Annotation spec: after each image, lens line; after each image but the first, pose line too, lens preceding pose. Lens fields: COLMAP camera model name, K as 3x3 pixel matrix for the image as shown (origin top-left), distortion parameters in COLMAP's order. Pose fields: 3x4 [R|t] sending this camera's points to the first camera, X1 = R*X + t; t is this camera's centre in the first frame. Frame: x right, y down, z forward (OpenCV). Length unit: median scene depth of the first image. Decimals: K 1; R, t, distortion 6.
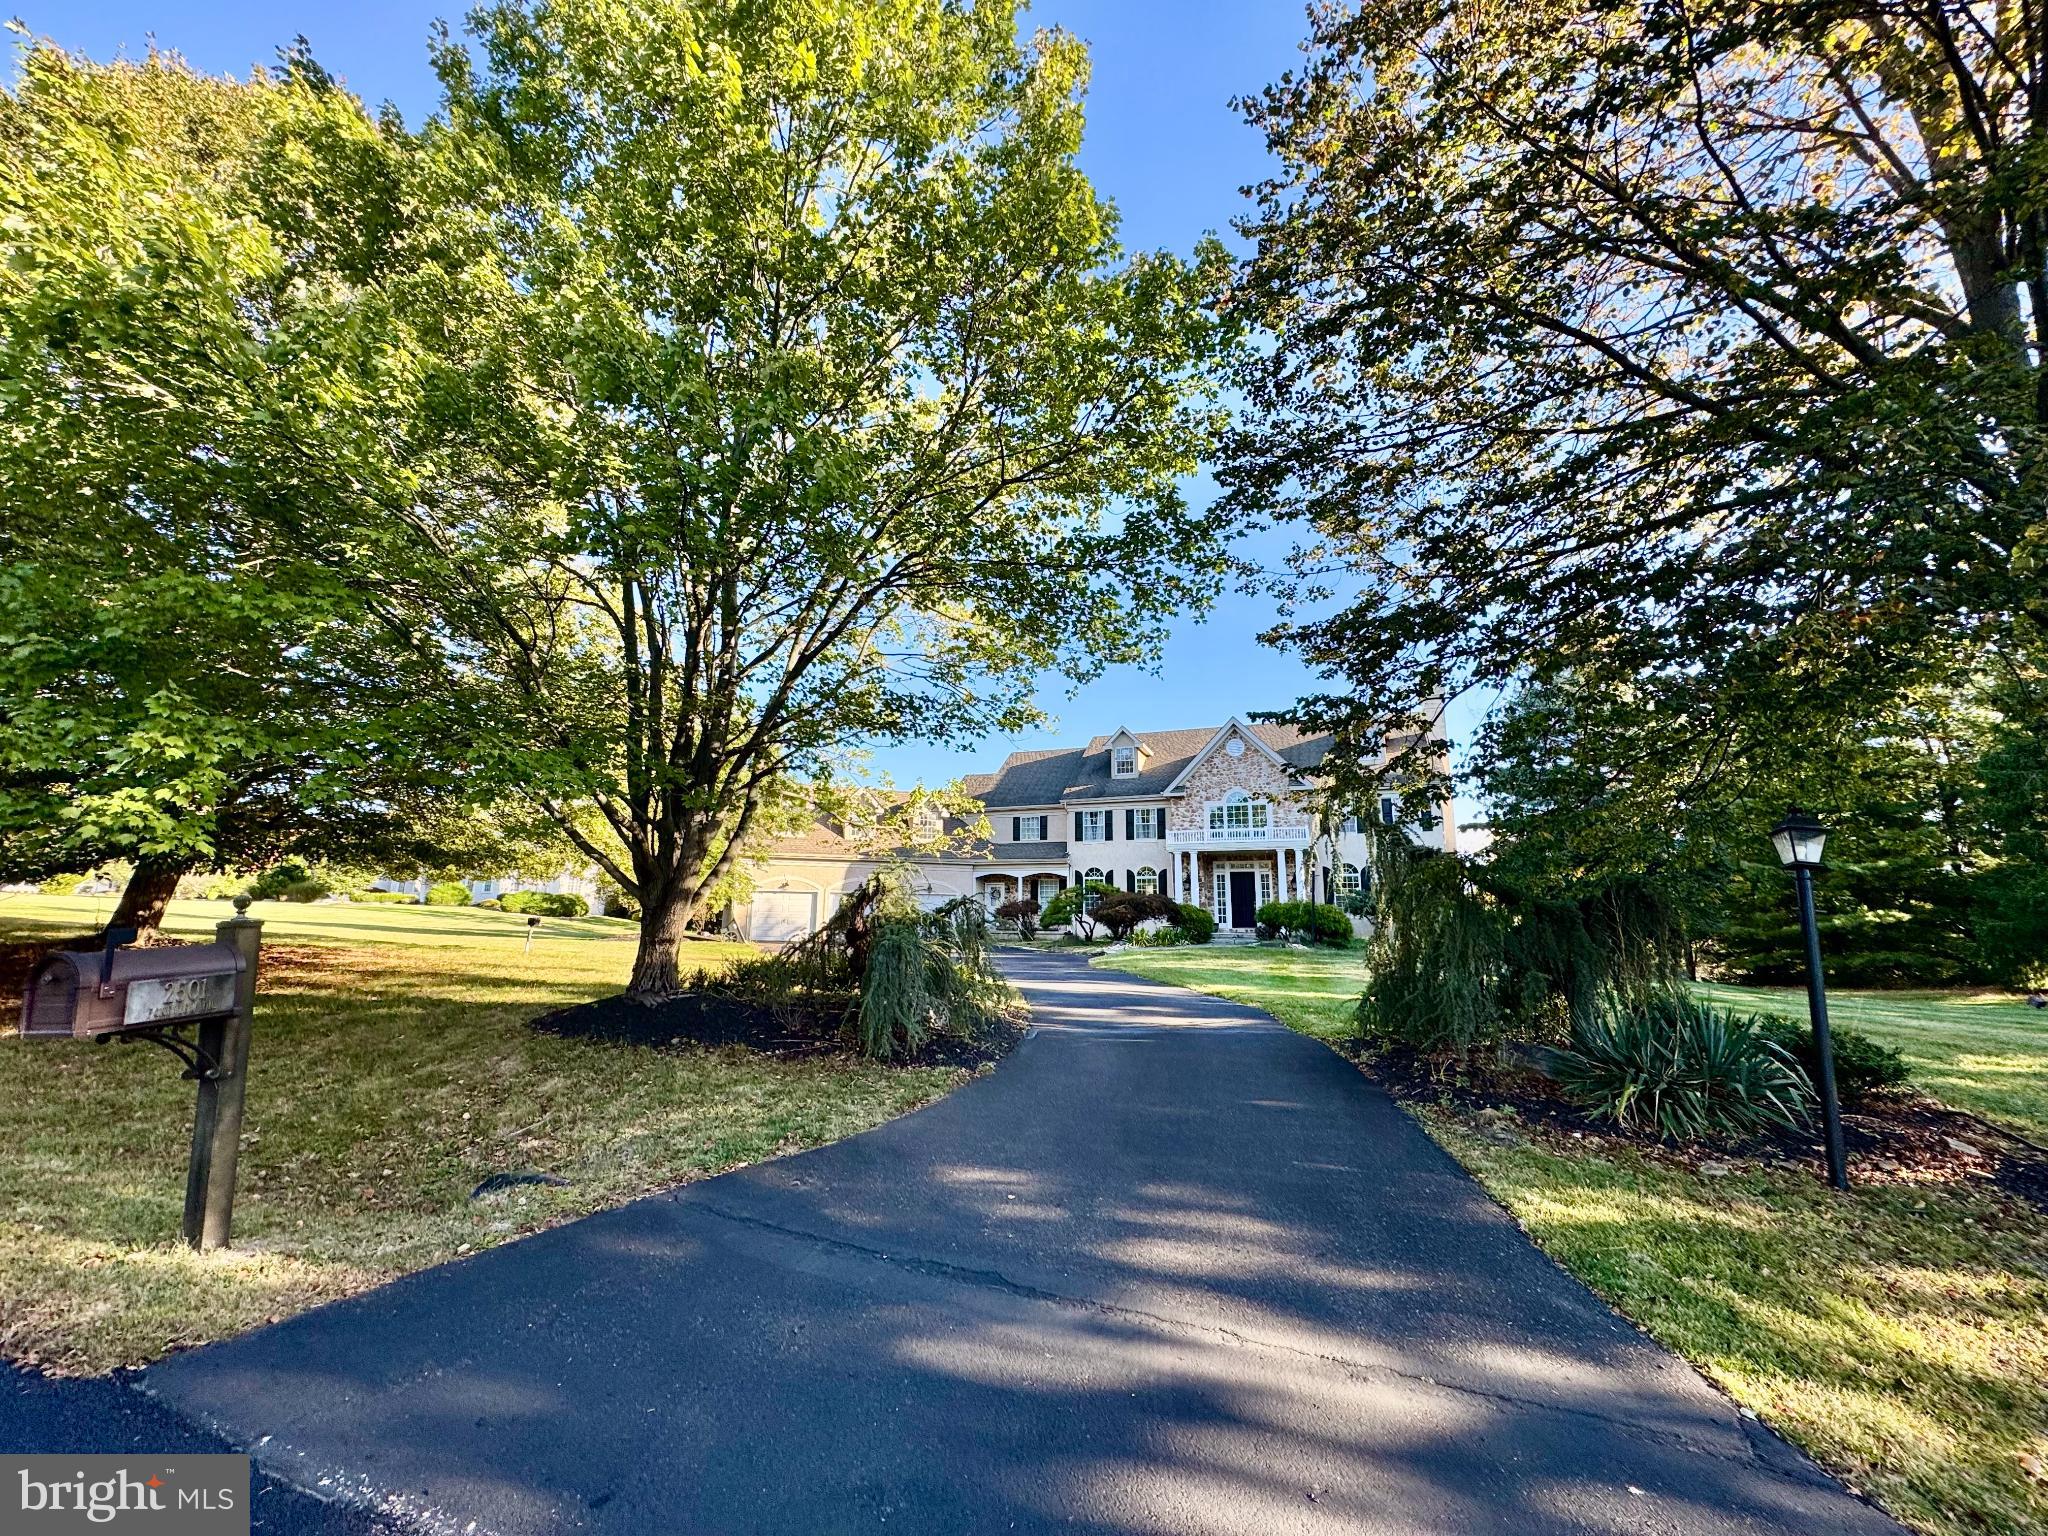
lens RADIAL K [[796.0, 0, 1024.0], [0, 796.0, 768.0], [0, 0, 1]] dist [-0.000734, -0.000178]
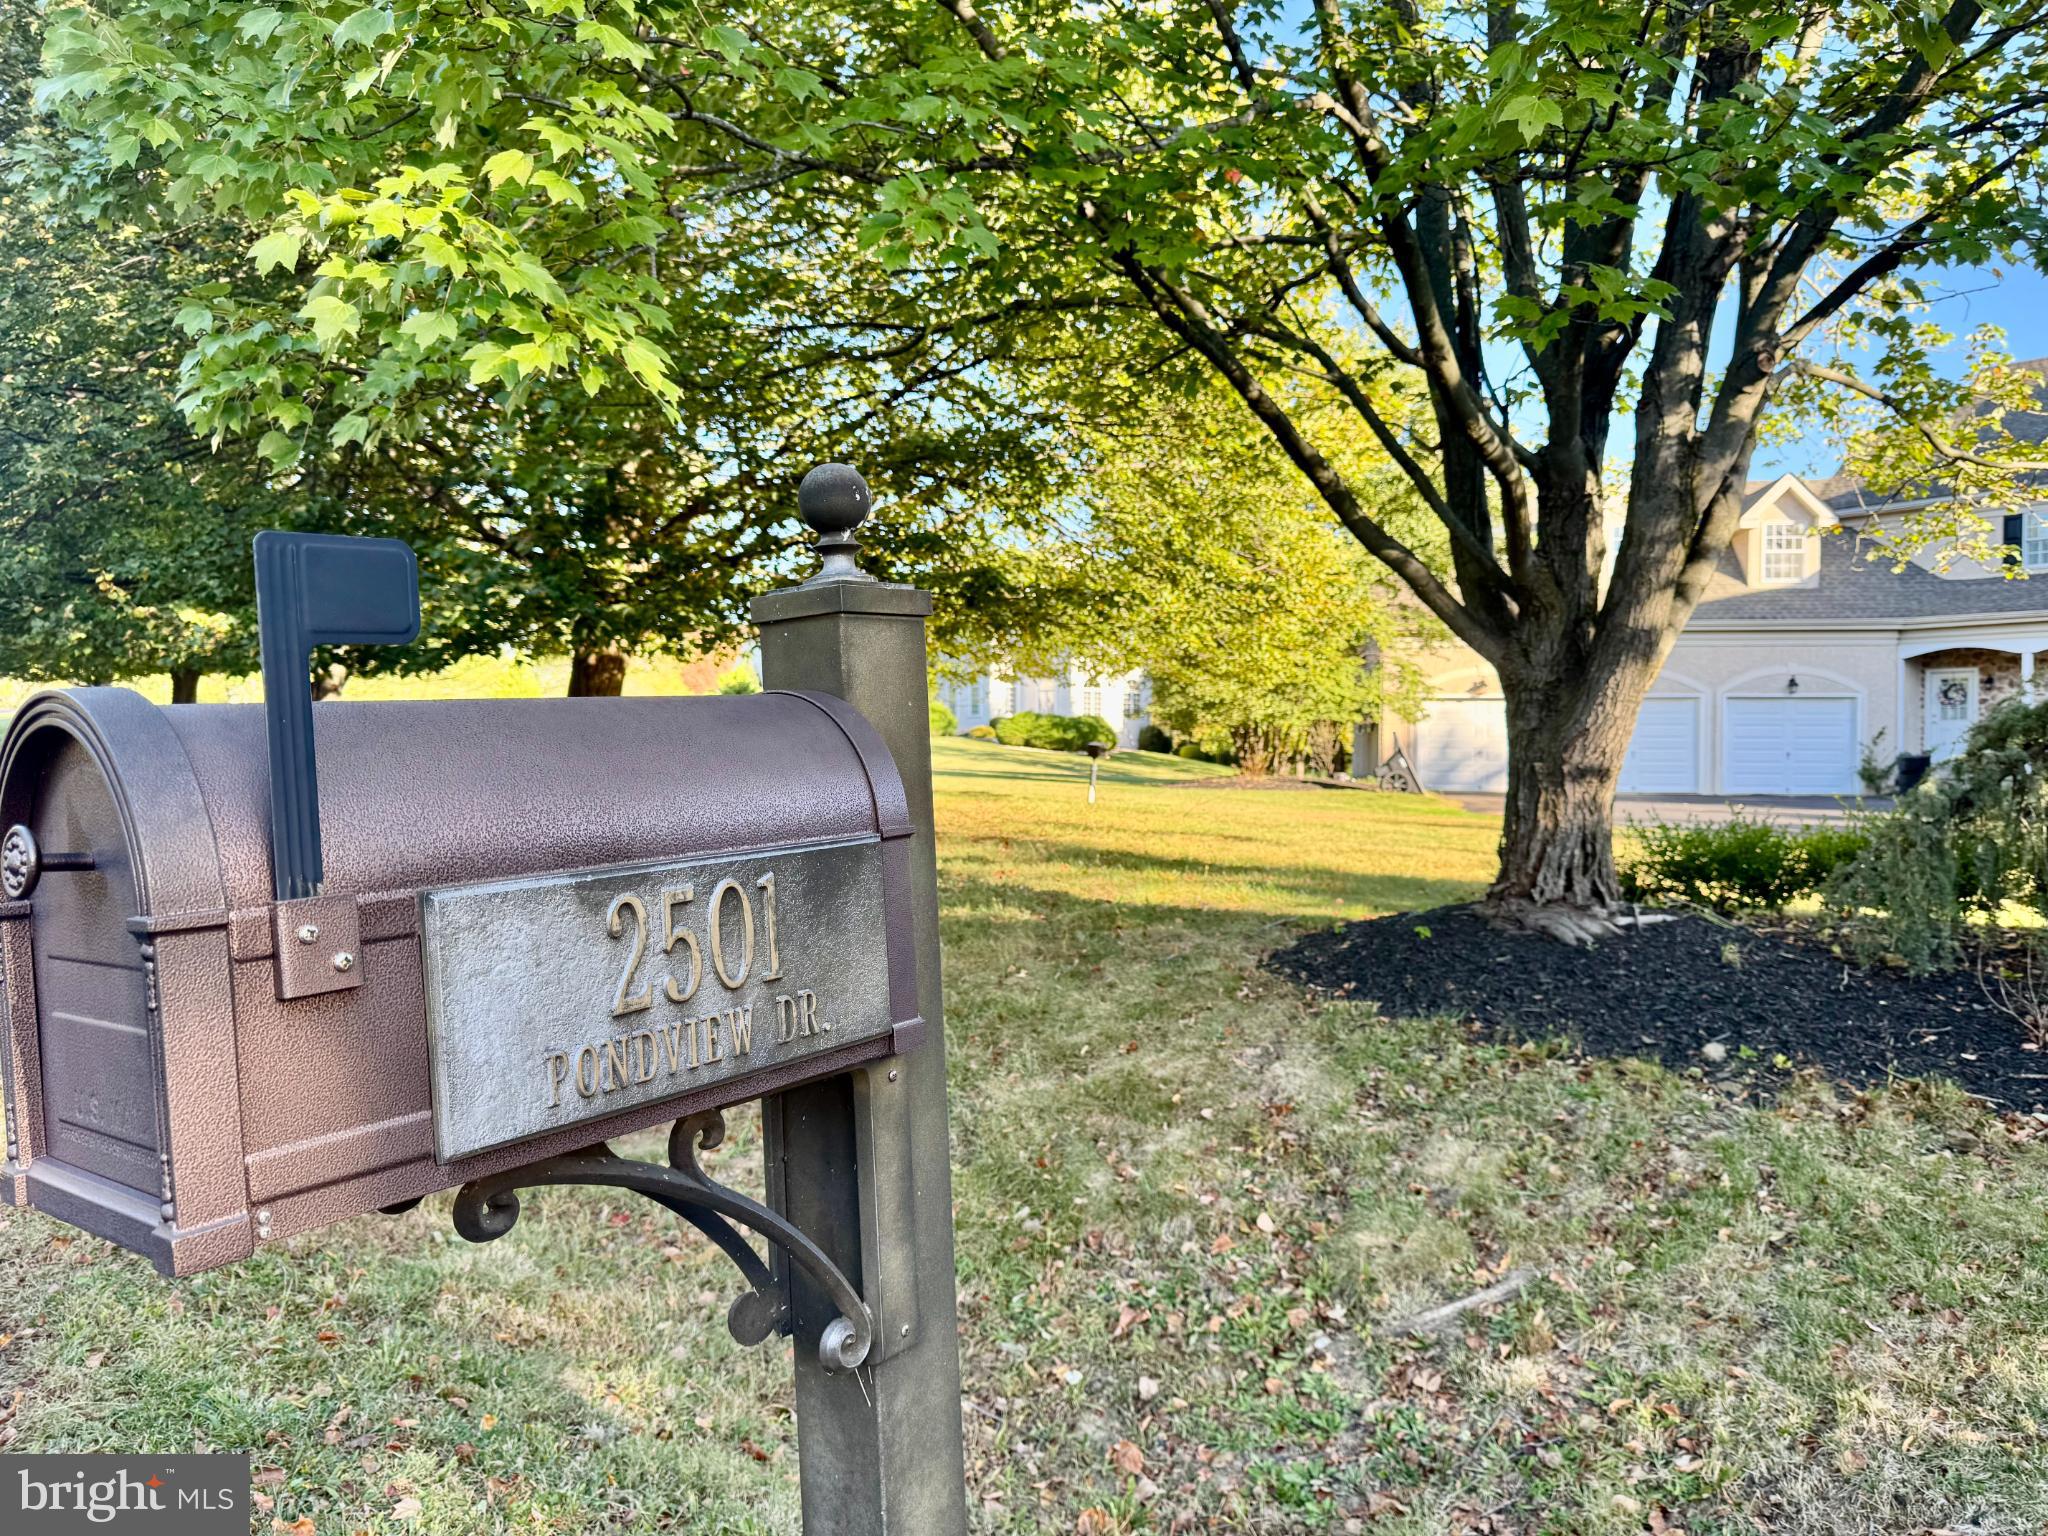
lens RADIAL K [[1349.2, 0, 1024.0], [0, 1349.2, 768.0], [0, 0, 1]] dist [0.053775, -0.081691]
pose [[0.863773, -0.000791, -0.503880, -0.345498], [0.097043, 0.981539, 0.164814, 0.083199], [0.494448, -0.191260, 0.847904, 0.324742]]
